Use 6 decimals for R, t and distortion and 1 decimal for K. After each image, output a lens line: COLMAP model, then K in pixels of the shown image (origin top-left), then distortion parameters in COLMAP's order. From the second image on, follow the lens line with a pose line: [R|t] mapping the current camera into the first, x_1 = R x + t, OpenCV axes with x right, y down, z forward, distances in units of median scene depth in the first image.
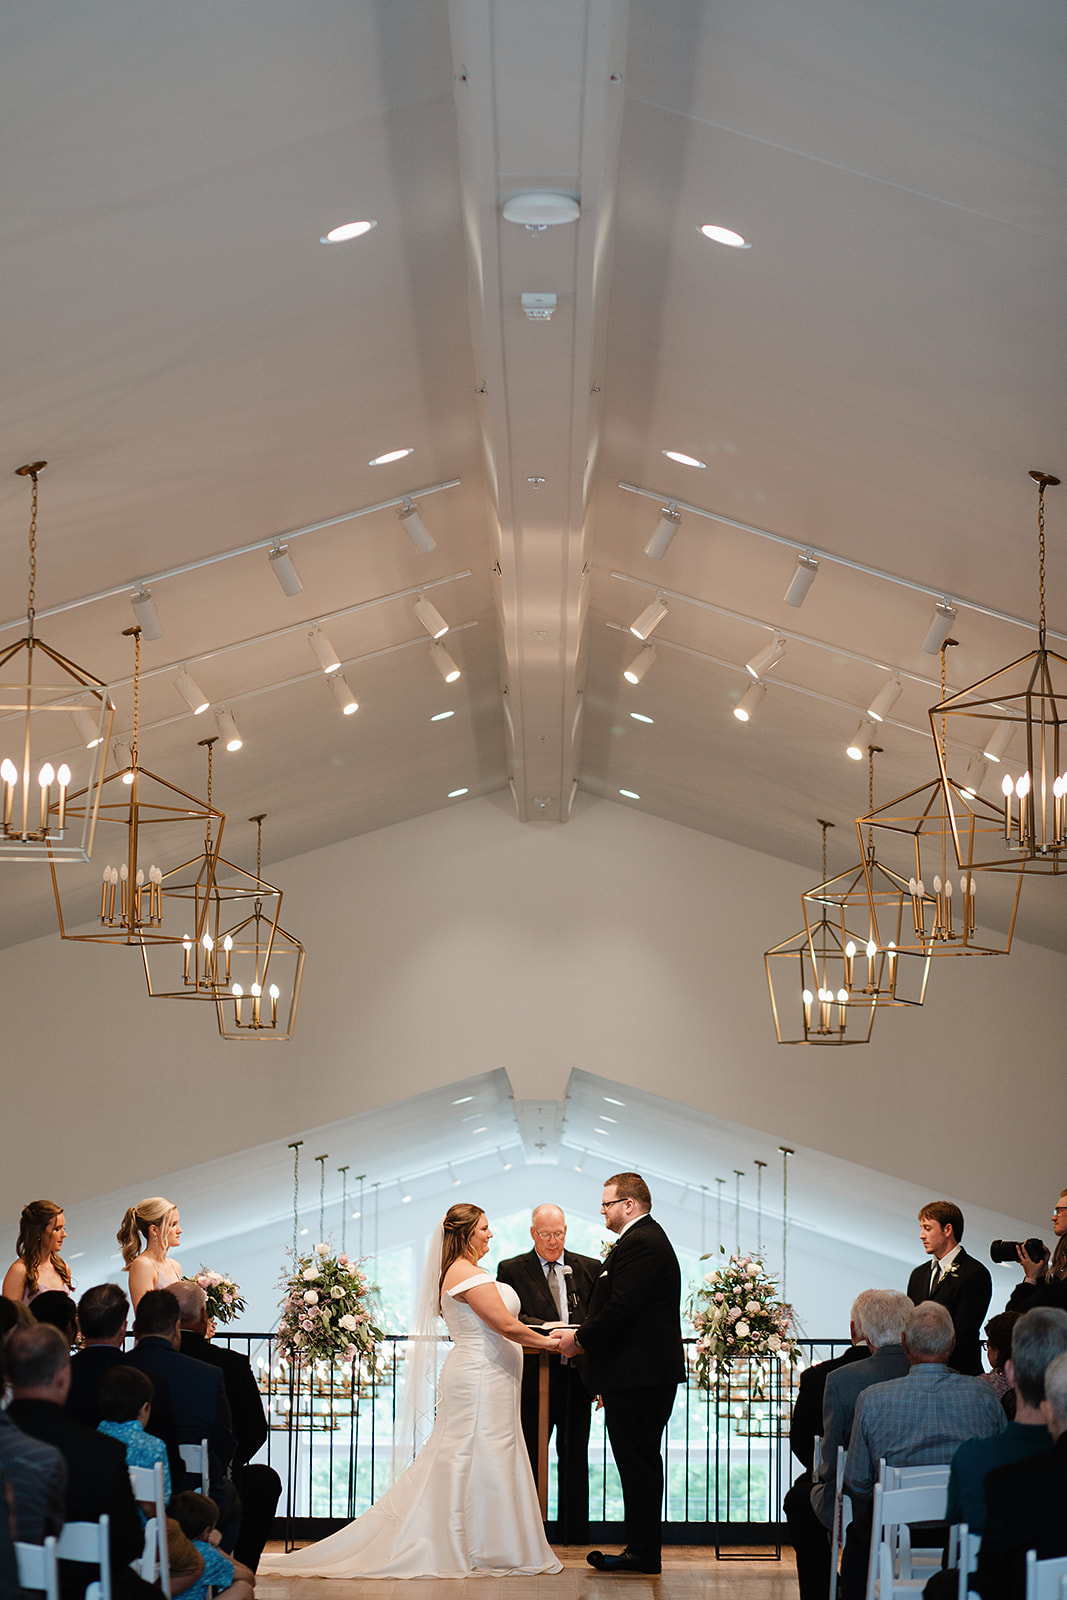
lens RADIAL K [[3960.1, 0, 533.5], [0, 3960.1, 800.0], [0, 0, 1]] dist [-0.083287, -1.211908]
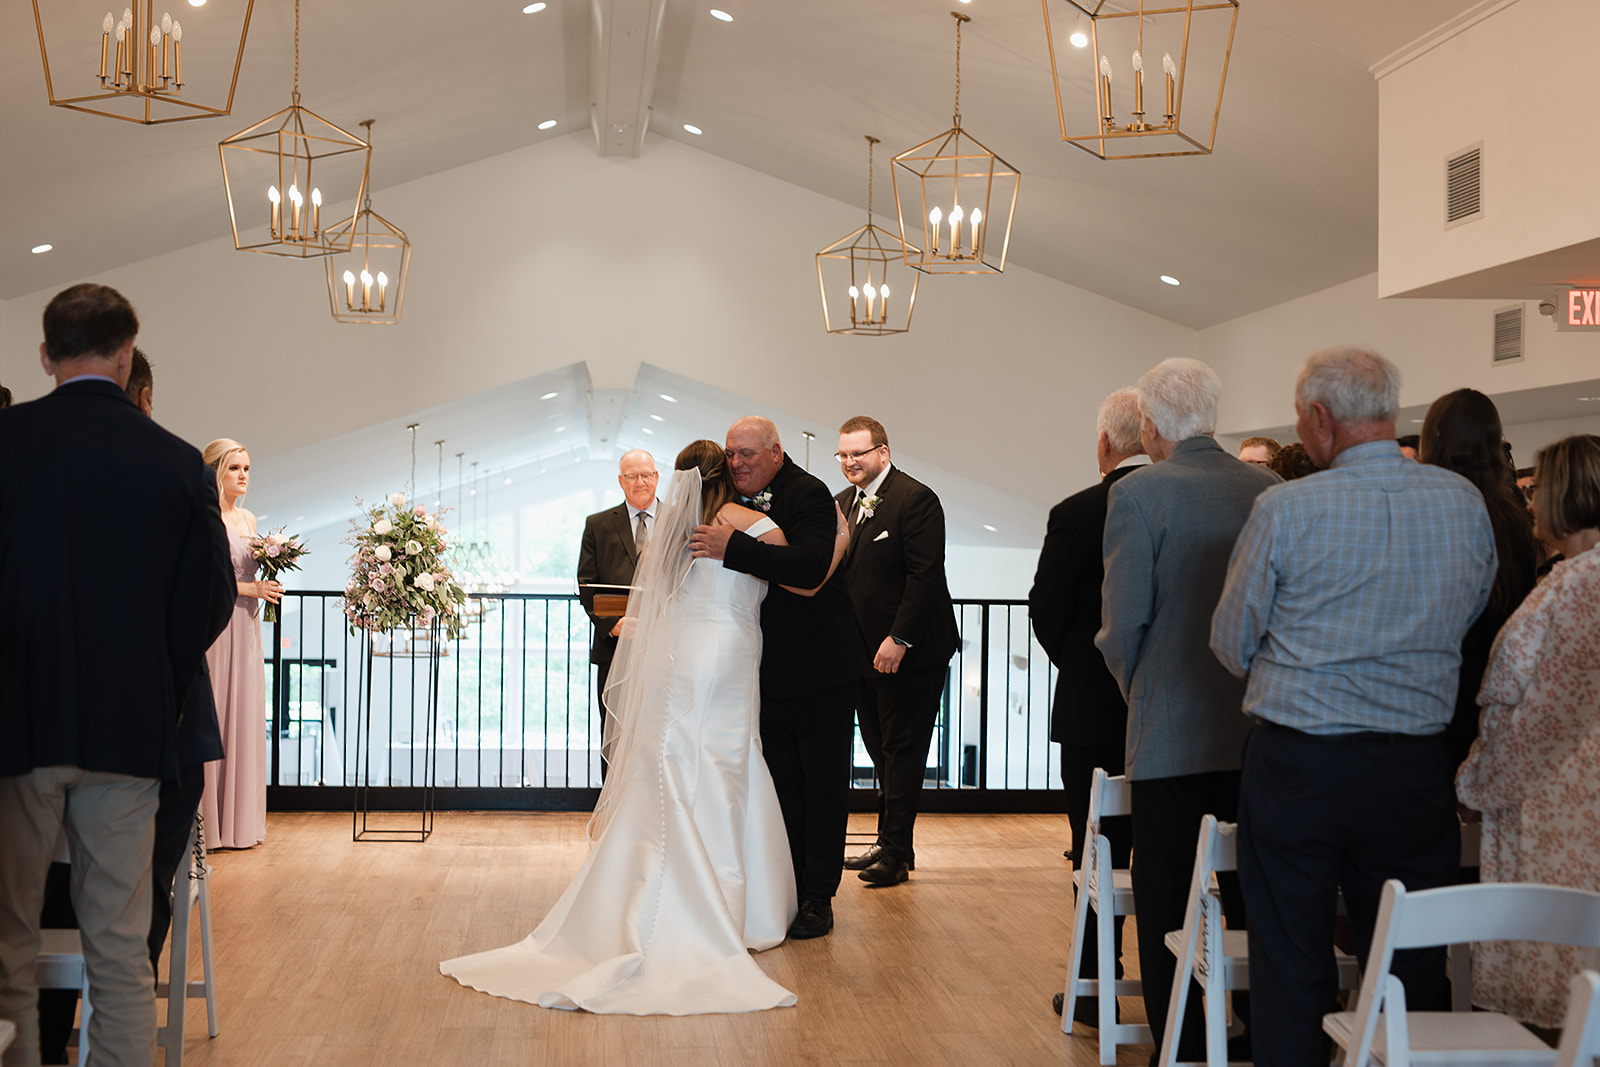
lens RADIAL K [[2183.3, 0, 800.0], [0, 2183.3, 533.5], [0, 0, 1]] dist [-0.005550, 0.026903]
pose [[0.995116, 0.005233, 0.098579, -0.011568], [-0.016874, 0.992914, 0.117635, 0.062464], [-0.097265, -0.118724, 0.988152, 0.509030]]
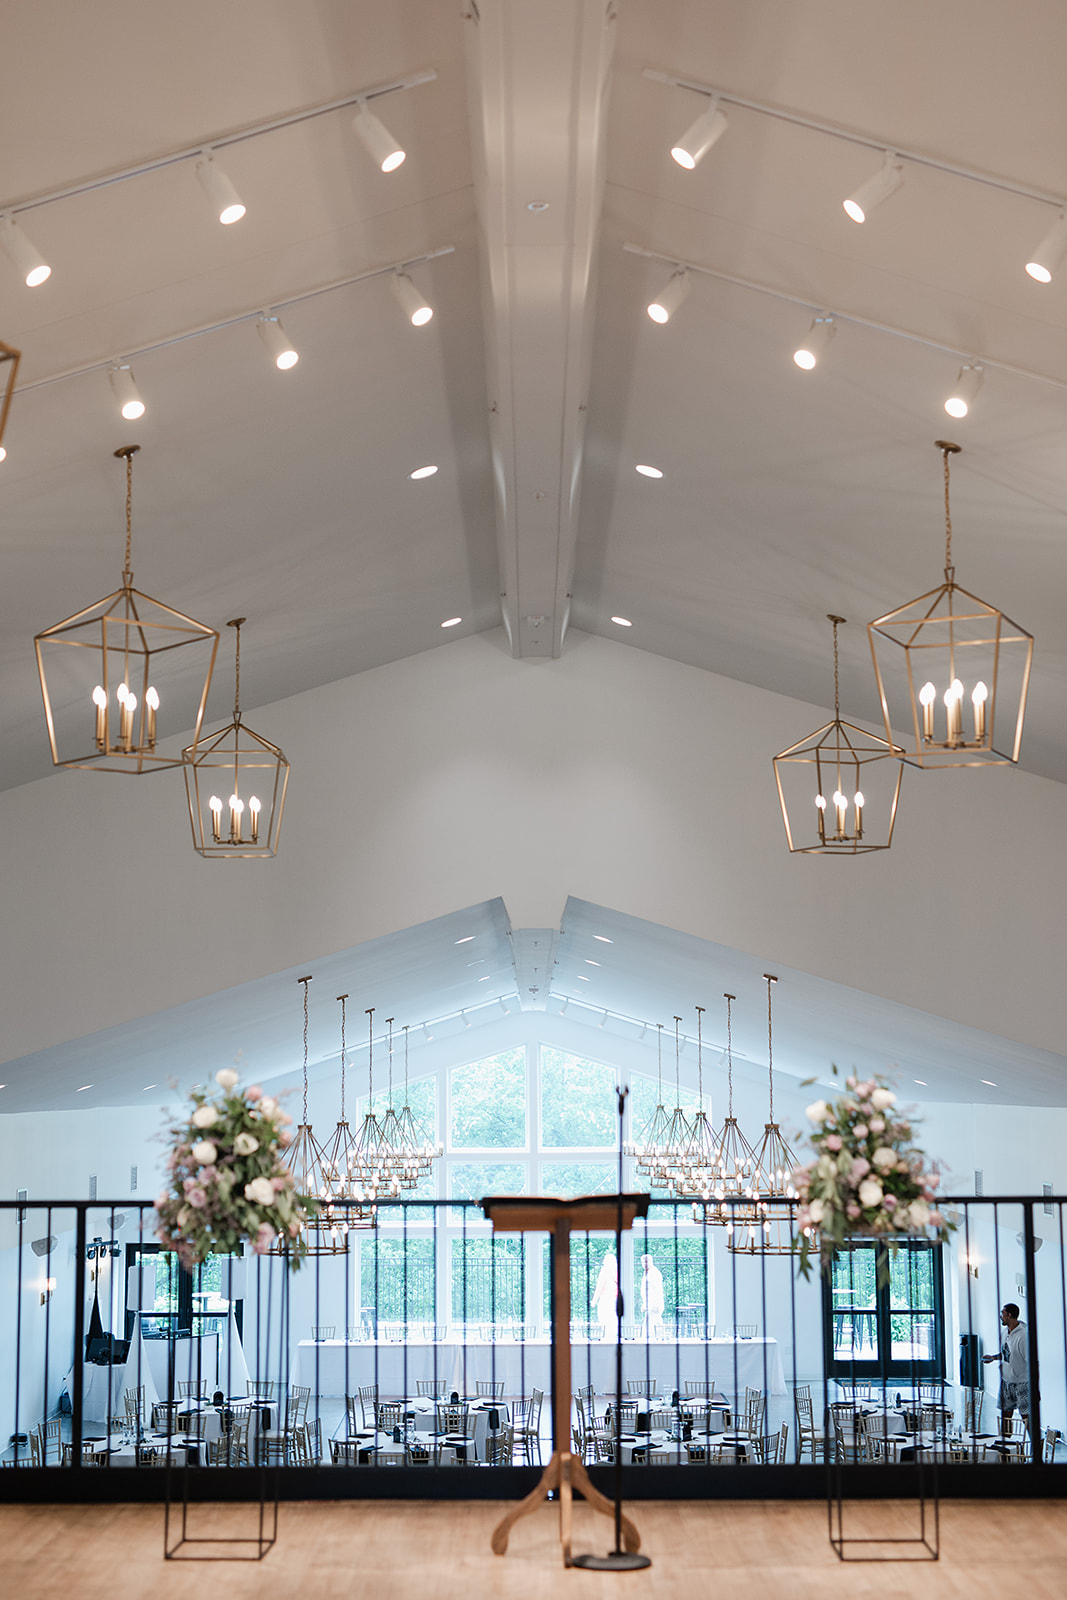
lens RADIAL K [[2331.6, 0, 527.7], [0, 2331.6, 775.0], [0, 0, 1]] dist [0.019907, 0.016390]
pose [[0.999877, -0.015357, 0.003276, -0.003284], [0.015406, 0.999761, -0.015481, 0.070386], [-0.003037, 0.015530, 0.999875, 0.614931]]
